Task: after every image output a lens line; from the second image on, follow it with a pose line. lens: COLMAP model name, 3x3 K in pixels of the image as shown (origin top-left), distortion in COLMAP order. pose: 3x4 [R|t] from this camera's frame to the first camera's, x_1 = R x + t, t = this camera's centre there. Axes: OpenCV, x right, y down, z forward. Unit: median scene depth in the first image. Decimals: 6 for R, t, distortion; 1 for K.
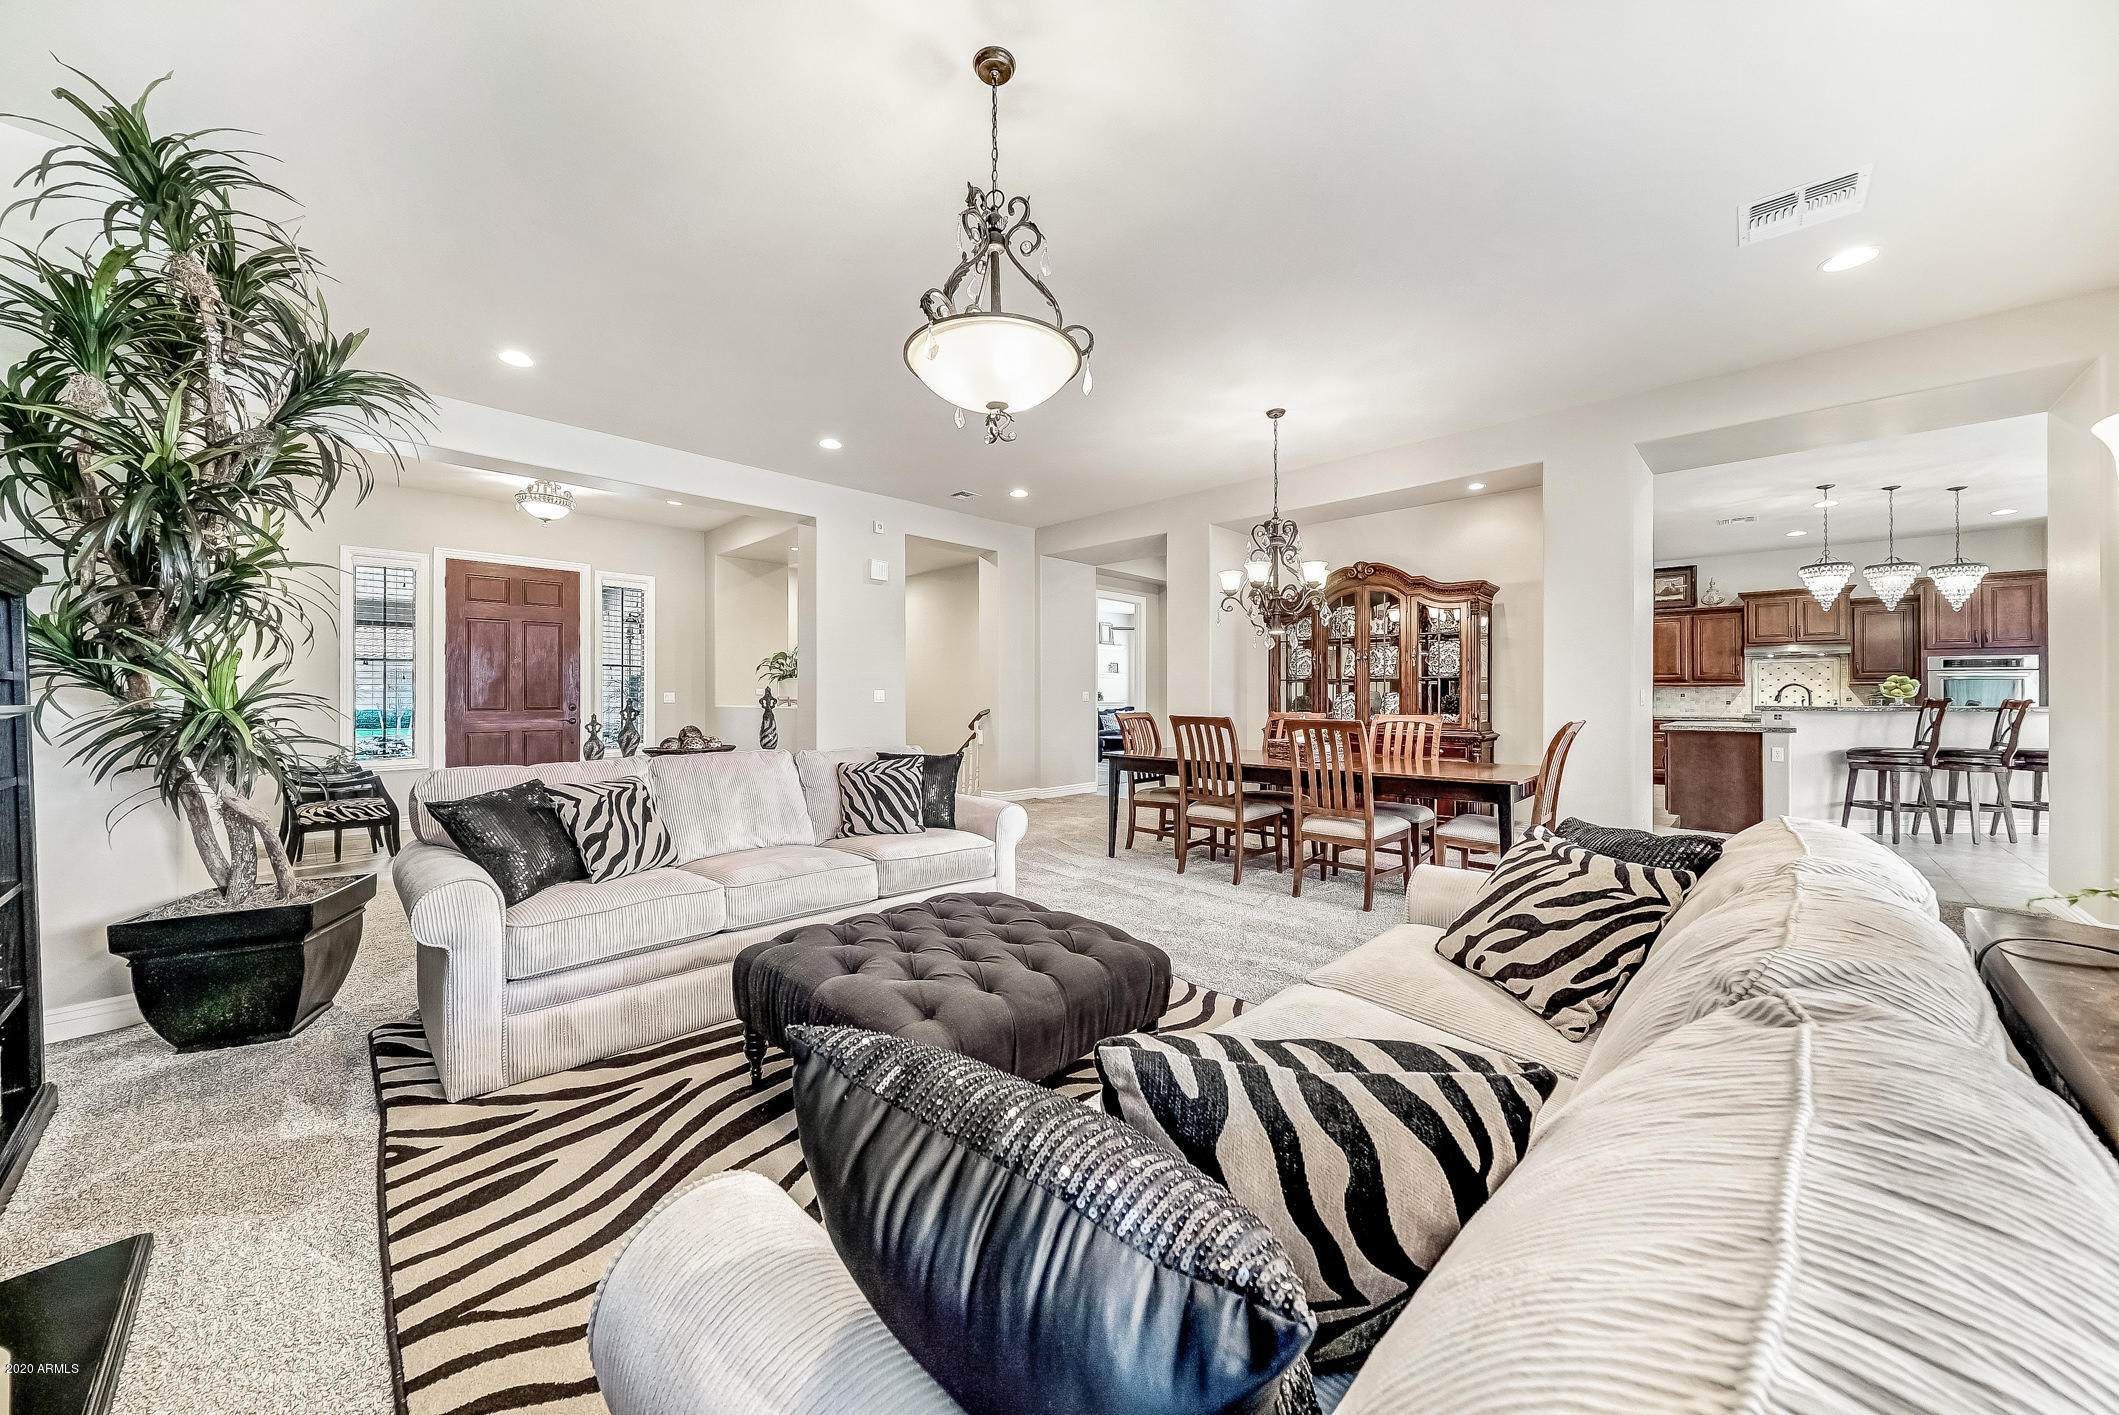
lens RADIAL K [[733.4, 0, 1056.5], [0, 733.4, 696.6], [0, 0, 1]] dist [-0.005746, -0.000219]
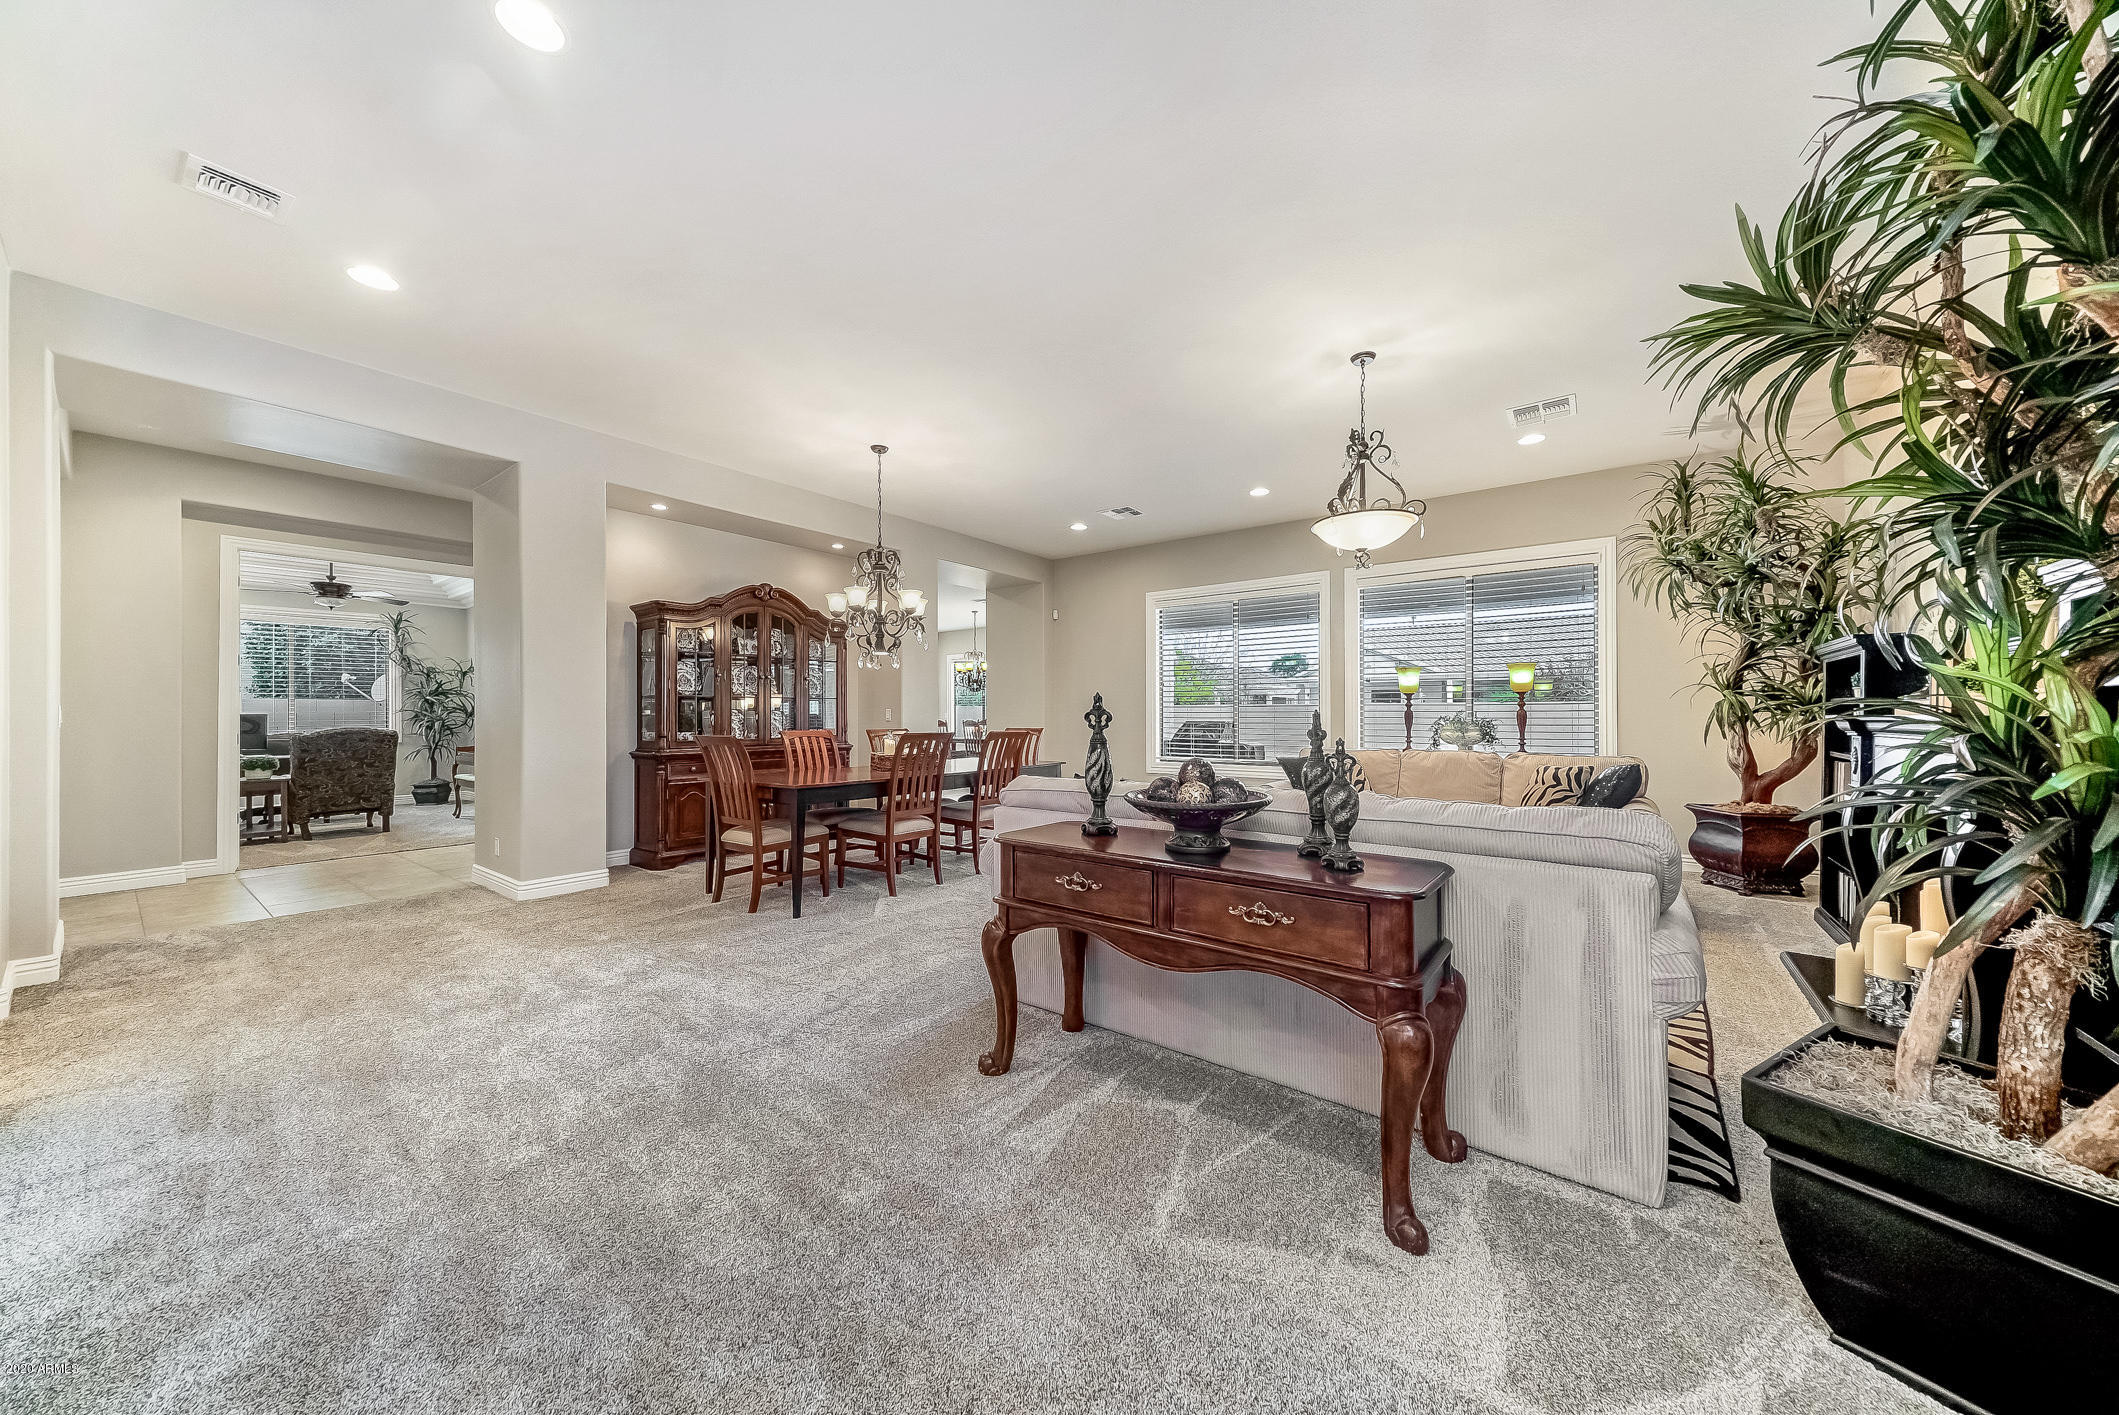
lens RADIAL K [[733.4, 0, 1042.7], [0, 733.4, 718.6], [0, 0, 1]] dist [-0.005746, -0.000219]
pose [[-0.115423, -0.002714, 0.993313, -0.808876], [0.002688, 0.999992, 0.003045, 0.003620], [-0.993313, 0.003022, -0.115415, 0.908652]]
